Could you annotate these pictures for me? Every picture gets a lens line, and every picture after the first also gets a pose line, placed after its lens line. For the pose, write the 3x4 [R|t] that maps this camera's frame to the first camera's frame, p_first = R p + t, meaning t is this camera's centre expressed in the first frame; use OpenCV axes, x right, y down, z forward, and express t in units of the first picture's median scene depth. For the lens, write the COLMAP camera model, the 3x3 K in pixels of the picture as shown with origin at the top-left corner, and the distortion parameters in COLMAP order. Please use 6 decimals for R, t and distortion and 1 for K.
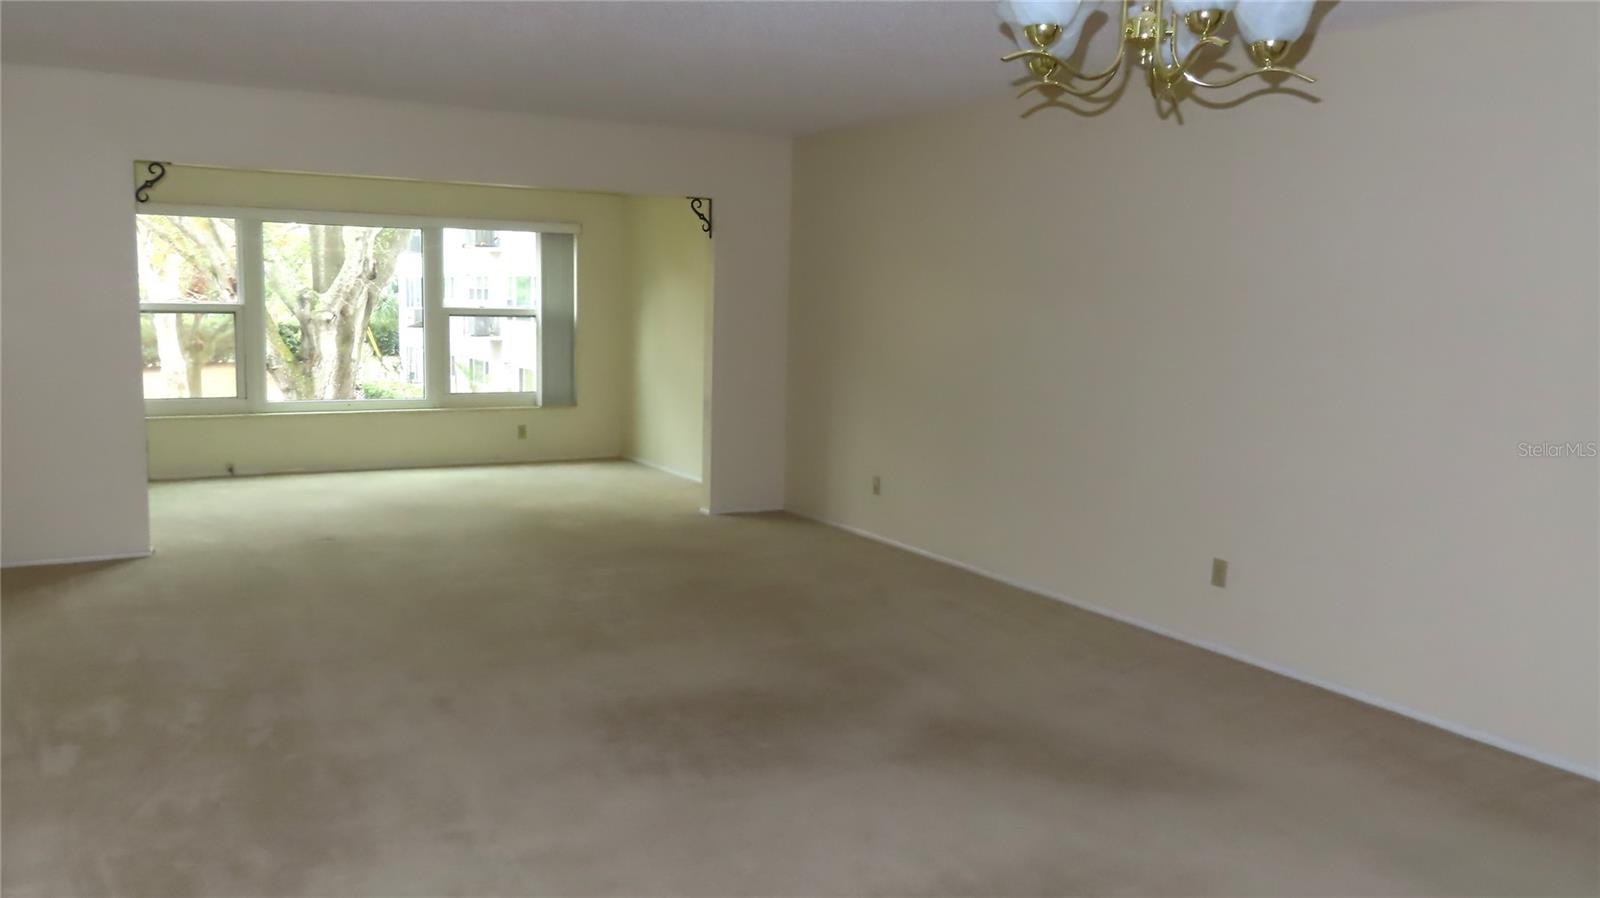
lens RADIAL K [[1181.5, 0, 800.0], [0, 1181.5, 449.0], [0, 0, 1]] dist [0.103722, -0.003410]
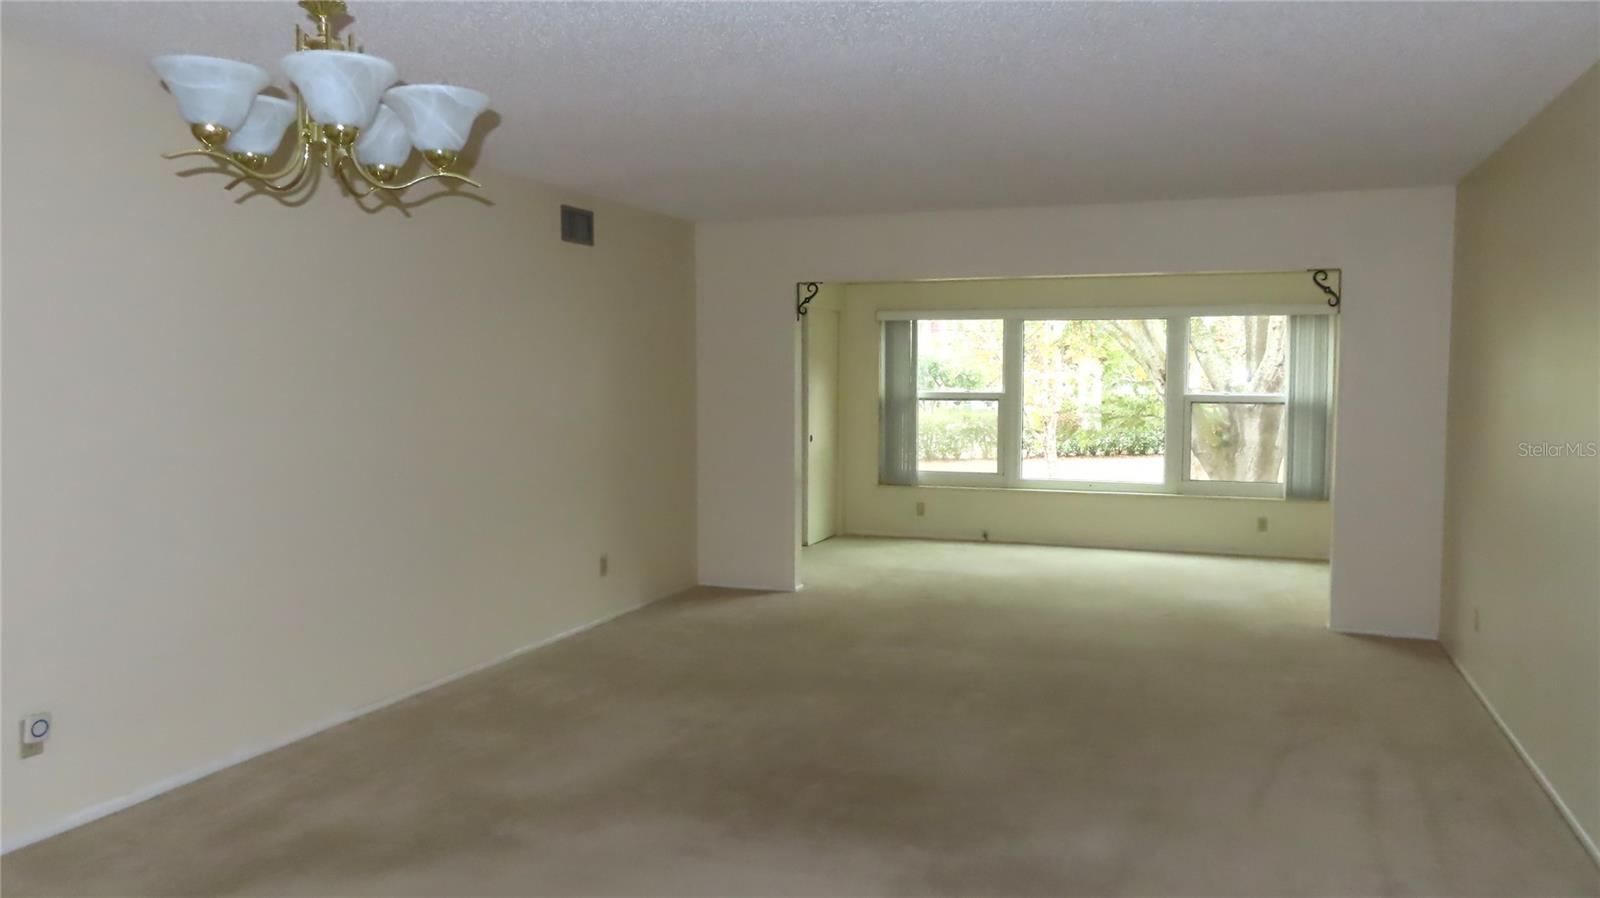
lens RADIAL K [[1226.6, 0, 800.0], [0, 1226.6, 449.0], [0, 0, 1]] dist [-0.123488, 0.000543]
pose [[0.636609, 0.033920, -0.770440, 0.269249], [-0.090555, 0.995409, -0.031001, -0.011118], [0.765852, 0.089503, 0.636758, 0.107144]]
